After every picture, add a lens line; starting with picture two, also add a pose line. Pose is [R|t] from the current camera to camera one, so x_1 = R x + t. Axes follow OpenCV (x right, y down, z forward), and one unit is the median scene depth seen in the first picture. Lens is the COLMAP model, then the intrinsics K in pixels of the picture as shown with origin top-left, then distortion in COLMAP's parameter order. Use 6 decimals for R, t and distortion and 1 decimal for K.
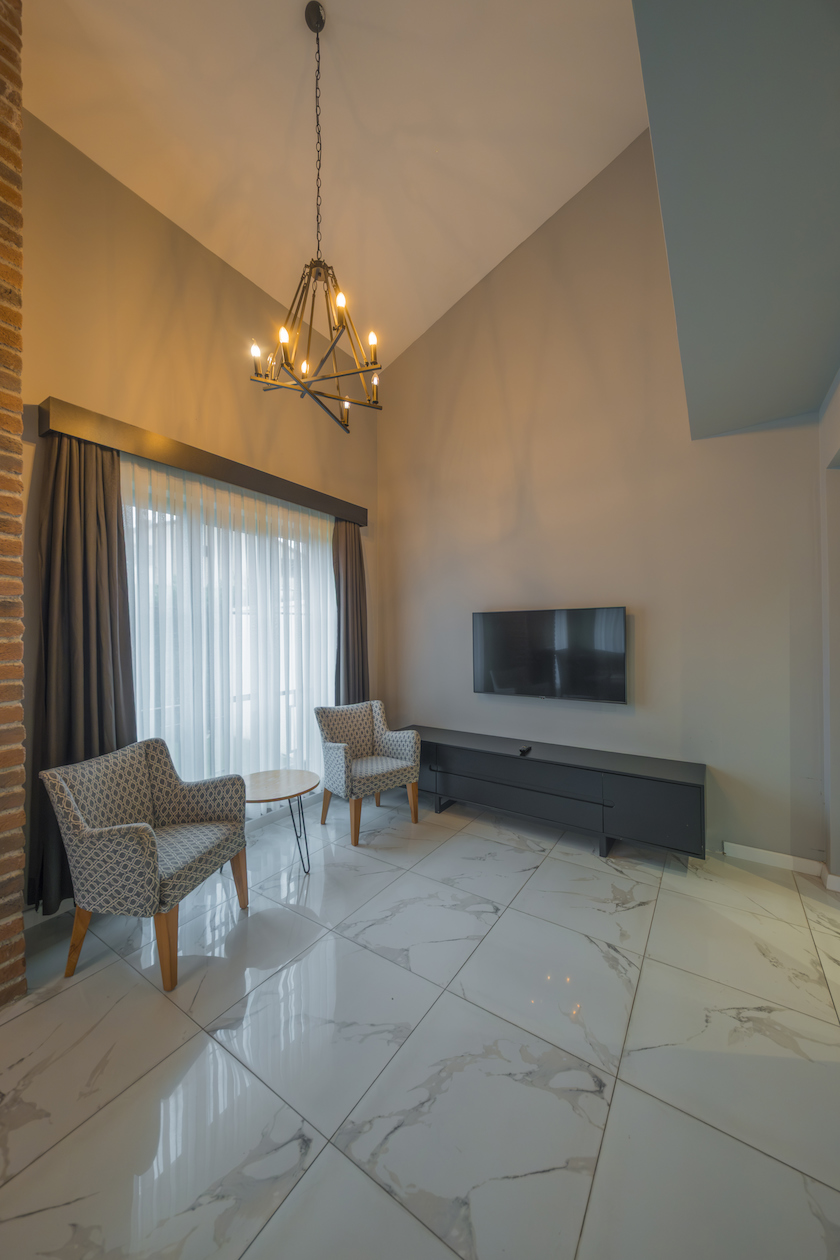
lens RADIAL K [[429.2, 0, 423.0], [0, 429.2, 632.1], [0, 0, 1]] dist [0.001643, 0.000071]
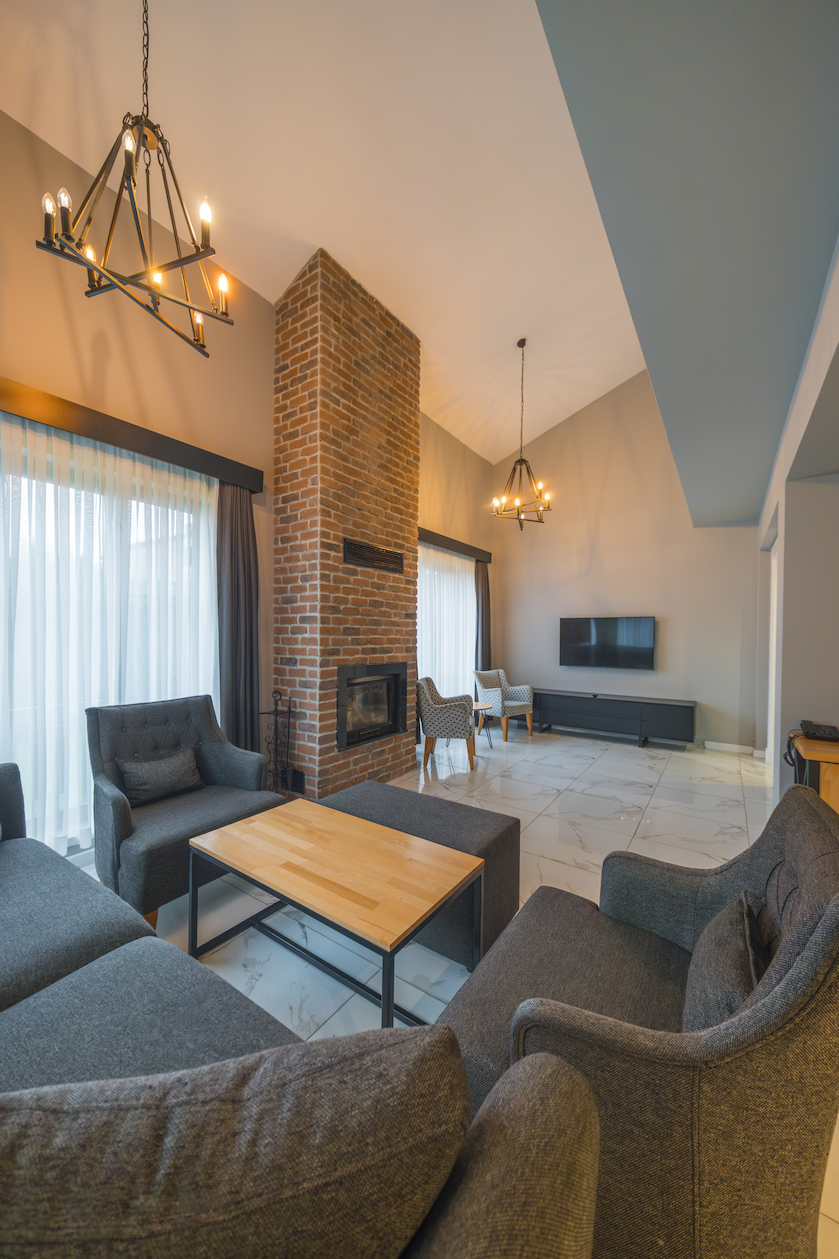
lens RADIAL K [[433.2, 0, 418.1], [0, 433.2, 639.6], [0, 0, 1]] dist [0.000158, -0.000003]
pose [[0.999750, 0.016617, -0.014984, -0.529547], [-0.016418, 0.999777, 0.013266, 0.032632], [0.015201, -0.013017, 0.999800, -0.900801]]
